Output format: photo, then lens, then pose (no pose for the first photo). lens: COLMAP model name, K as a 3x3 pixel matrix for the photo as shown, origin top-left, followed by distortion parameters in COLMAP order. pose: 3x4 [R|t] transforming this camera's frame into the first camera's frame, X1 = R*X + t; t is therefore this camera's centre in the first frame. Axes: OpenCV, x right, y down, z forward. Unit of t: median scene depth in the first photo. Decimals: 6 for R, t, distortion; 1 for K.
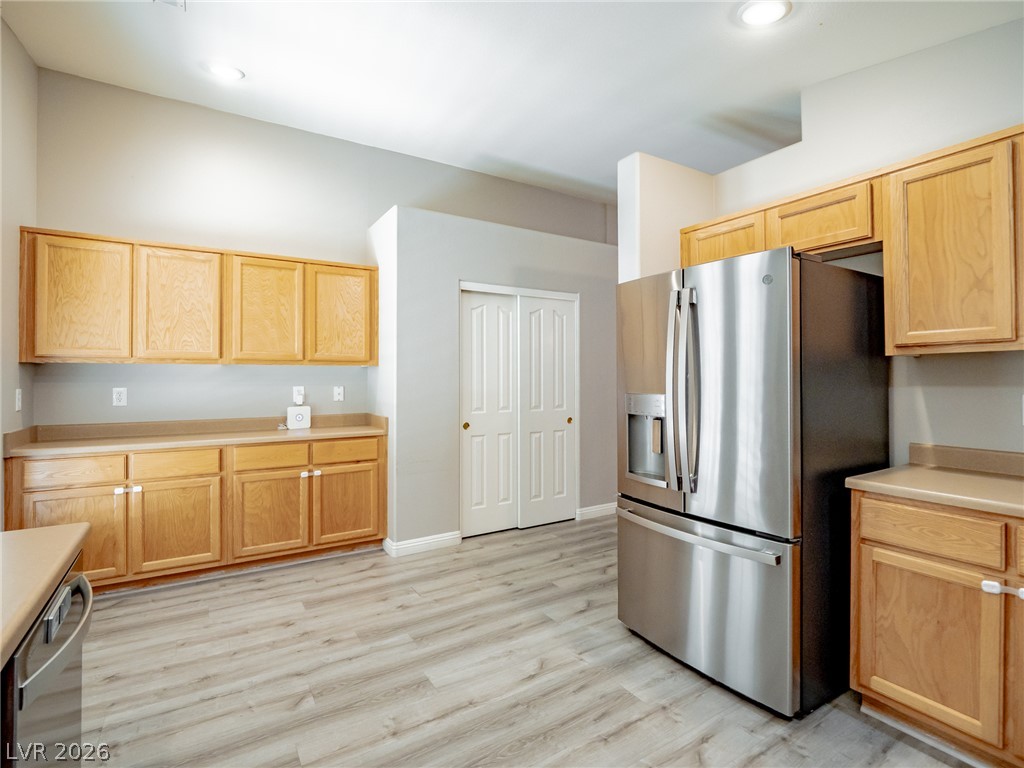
lens RADIAL K [[498.1, 0, 510.1], [0, 498.1, 374.8], [0, 0, 1]] dist [-0.011264, -0.001952]
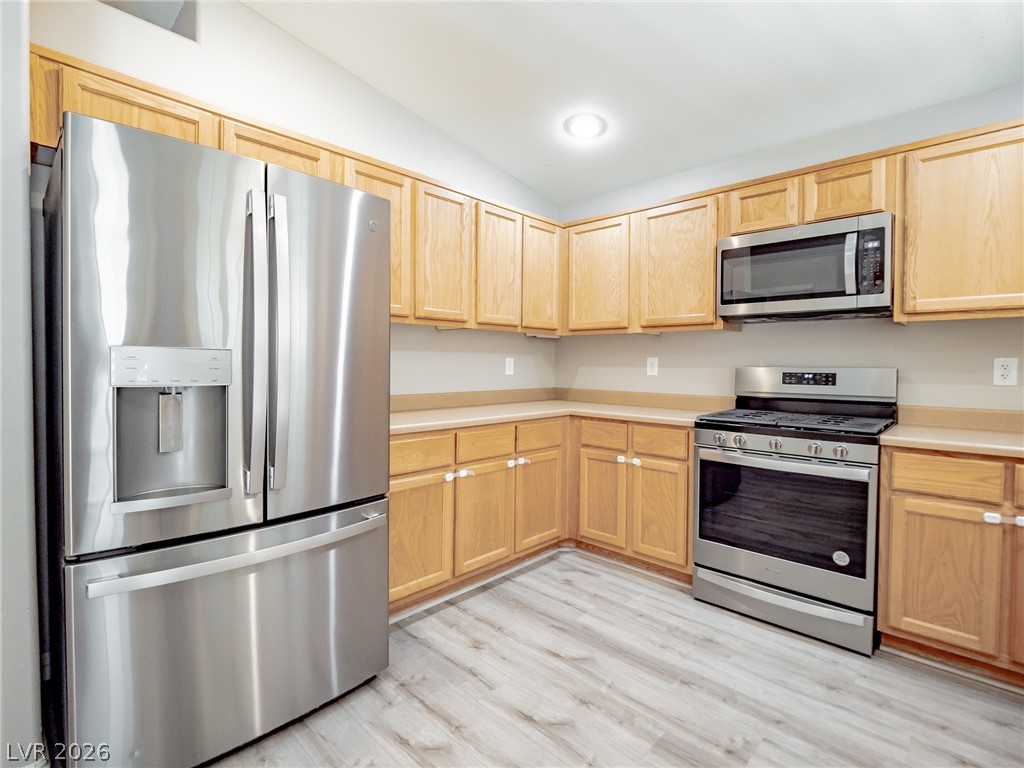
lens RADIAL K [[498.1, 0, 511.4], [0, 498.1, 377.5], [0, 0, 1]] dist [-0.011264, -0.001952]
pose [[-0.244170, -0.017666, 0.969572, -0.415894], [-0.009432, 0.999830, 0.015842, 0.072172], [-0.969687, -0.005277, -0.244295, 0.888631]]
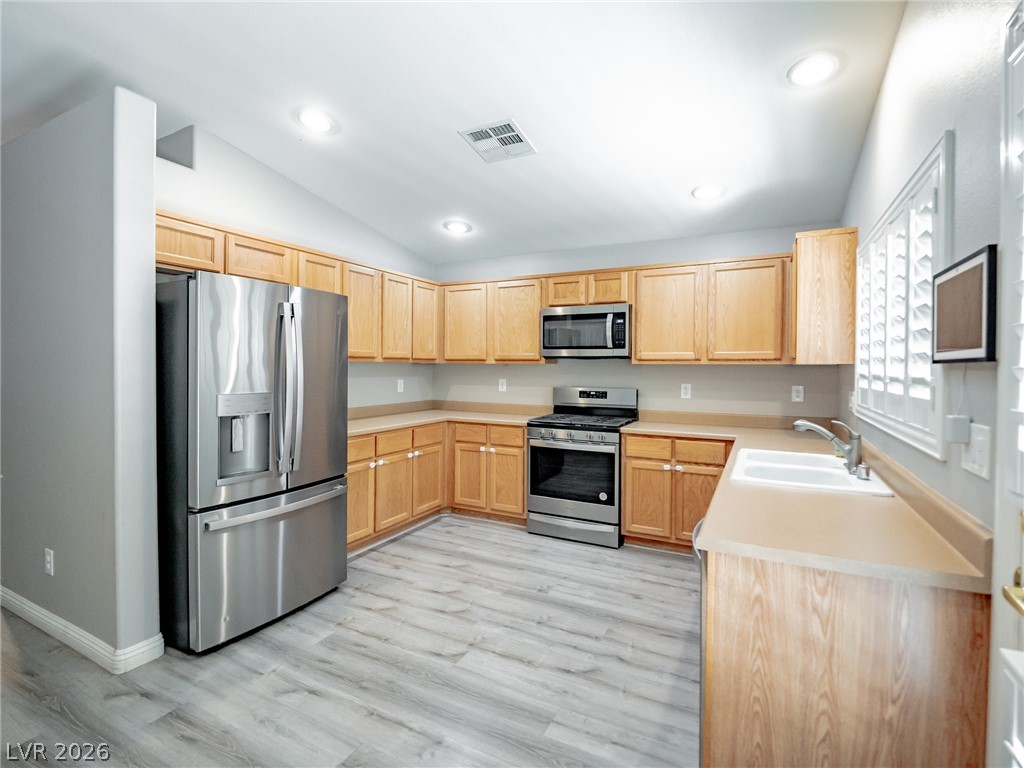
lens RADIAL K [[498.1, 0, 510.4], [0, 498.1, 374.9], [0, 0, 1]] dist [-0.011264, -0.001952]
pose [[-0.507872, -0.009349, 0.861382, -1.005298], [-0.006392, 0.999954, 0.007084, -0.007899], [-0.861409, -0.001908, -0.507908, 1.212278]]
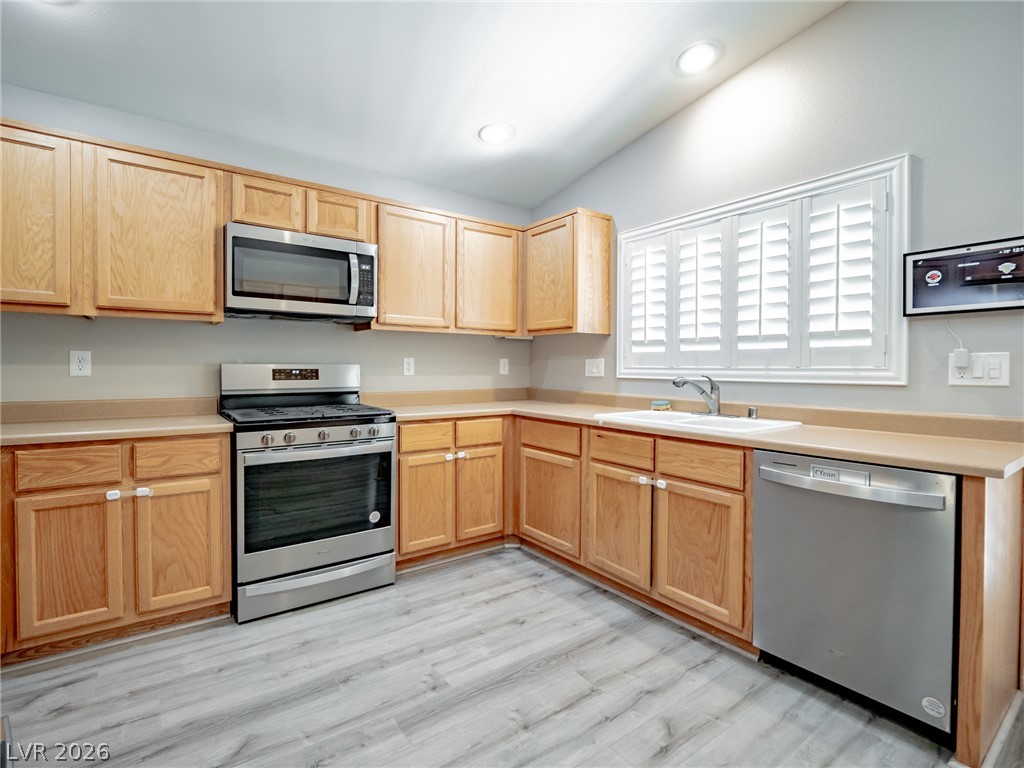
lens RADIAL K [[498.1, 0, 515.5], [0, 498.1, 375.0], [0, 0, 1]] dist [-0.011264, -0.001952]
pose [[-0.997226, 0.003236, -0.074359, 0.122293], [0.001972, 0.999852, 0.017070, 0.068203], [0.074404, 0.016876, -0.997085, 1.267143]]
